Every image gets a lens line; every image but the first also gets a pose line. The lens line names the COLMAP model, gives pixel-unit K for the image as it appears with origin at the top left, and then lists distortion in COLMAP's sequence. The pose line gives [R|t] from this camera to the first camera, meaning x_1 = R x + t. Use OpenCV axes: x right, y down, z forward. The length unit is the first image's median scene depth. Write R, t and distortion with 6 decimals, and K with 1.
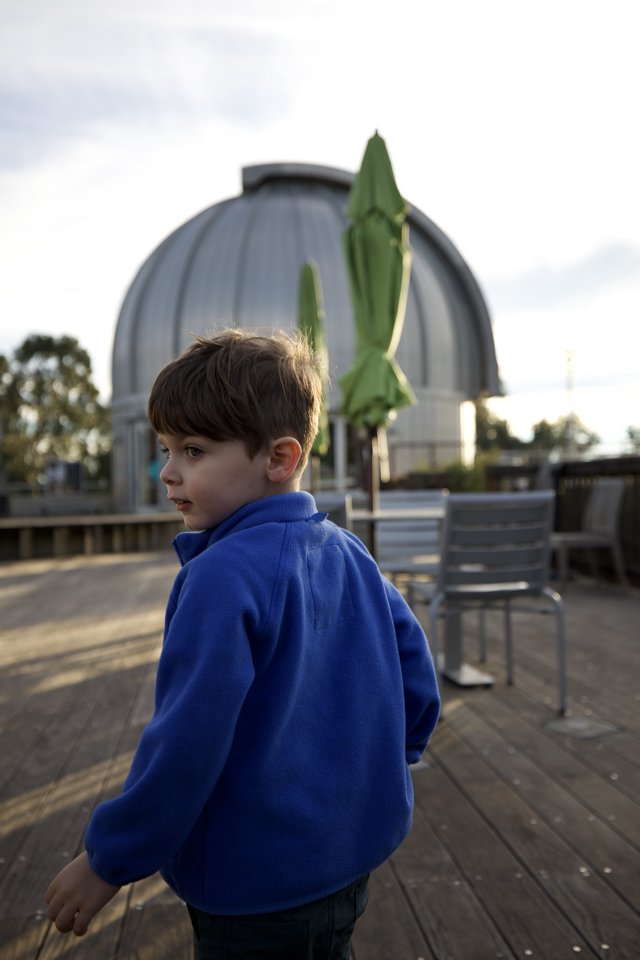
lens RADIAL K [[898.9, 0, 320.0], [0, 898.9, 480.0], [0, 0, 1]] dist [0.036249, -0.006144]
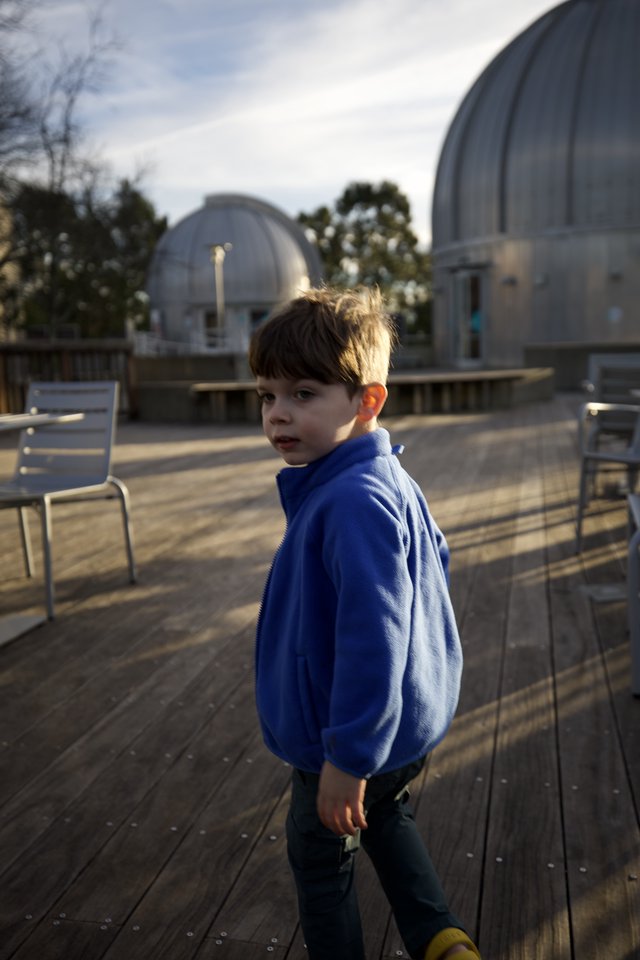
lens RADIAL K [[898.9, 0, 320.0], [0, 898.9, 480.0], [0, 0, 1]] dist [0.036249, -0.006144]
pose [[0.941216, 0.040804, -0.335331, -0.007017], [0.015298, 0.986511, 0.162980, -0.001905], [0.337458, -0.158529, 0.927896, 0.012621]]
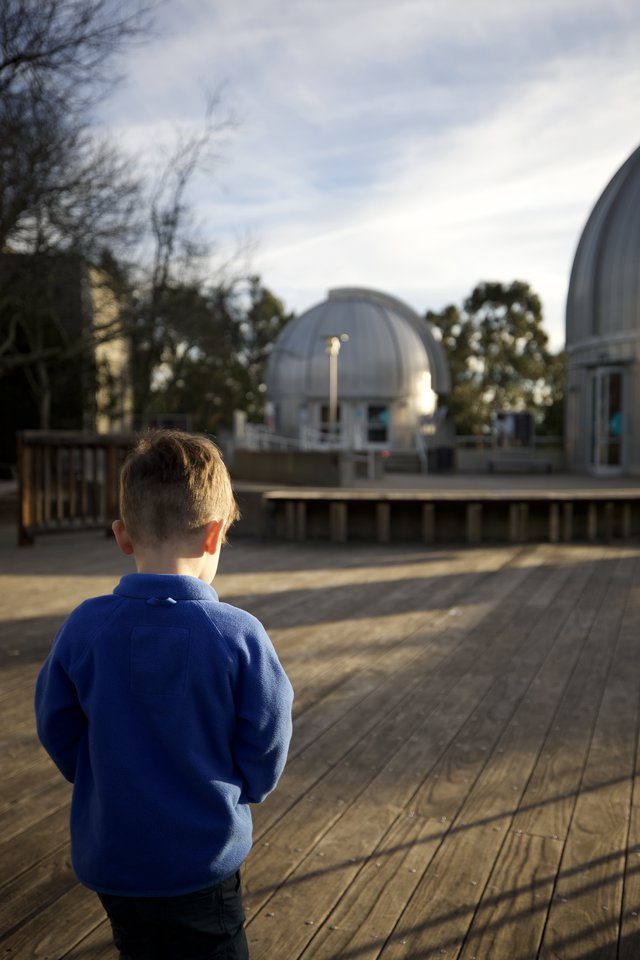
lens RADIAL K [[898.9, 0, 320.0], [0, 898.9, 480.0], [0, 0, 1]] dist [0.036249, -0.006144]
pose [[0.886247, 0.041351, -0.461364, -0.022837], [-0.016174, 0.998163, 0.058395, -0.001855], [0.462931, -0.044290, 0.885287, 0.067066]]
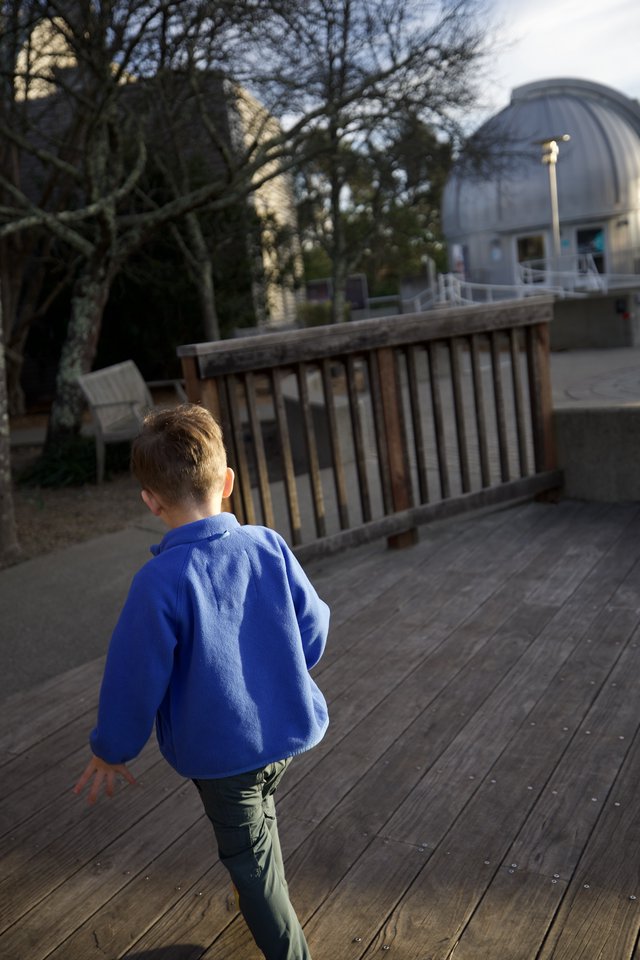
lens RADIAL K [[898.9, 0, 320.0], [0, 898.9, 480.0], [0, 0, 1]] dist [0.036249, -0.006144]
pose [[0.796490, 0.037427, -0.603493, -0.114813], [0.111995, 0.971681, 0.208071, -0.004014], [0.594190, -0.233315, 0.769742, 0.155188]]
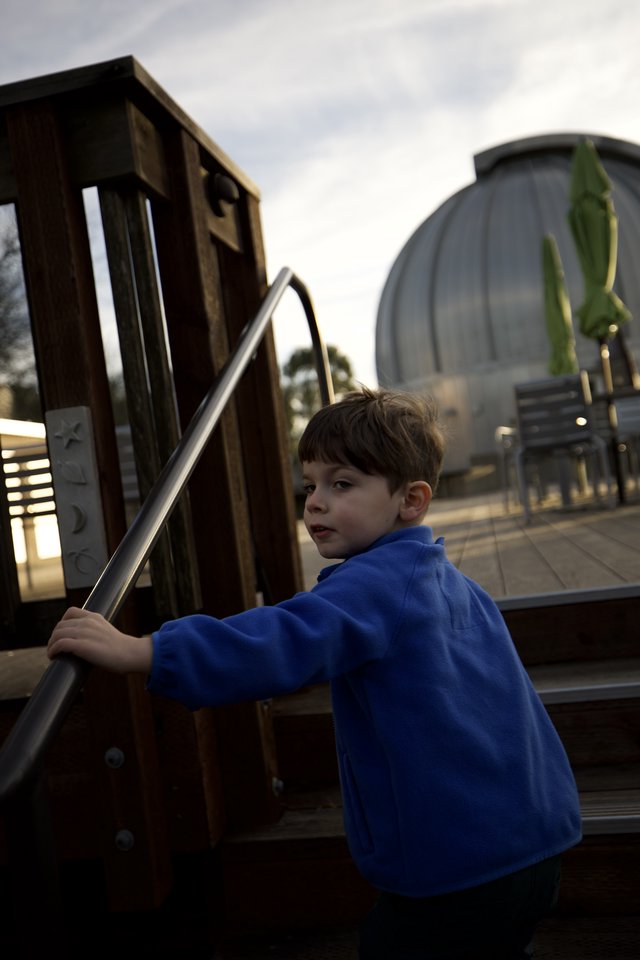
lens RADIAL K [[898.9, 0, 320.0], [0, 898.9, 480.0], [0, 0, 1]] dist [0.036249, -0.006144]
pose [[0.950926, -0.114704, -0.287371, 0.001676], [0.117260, 0.993066, -0.008360, 0.012441], [0.286337, -0.025748, 0.957783, -0.054506]]
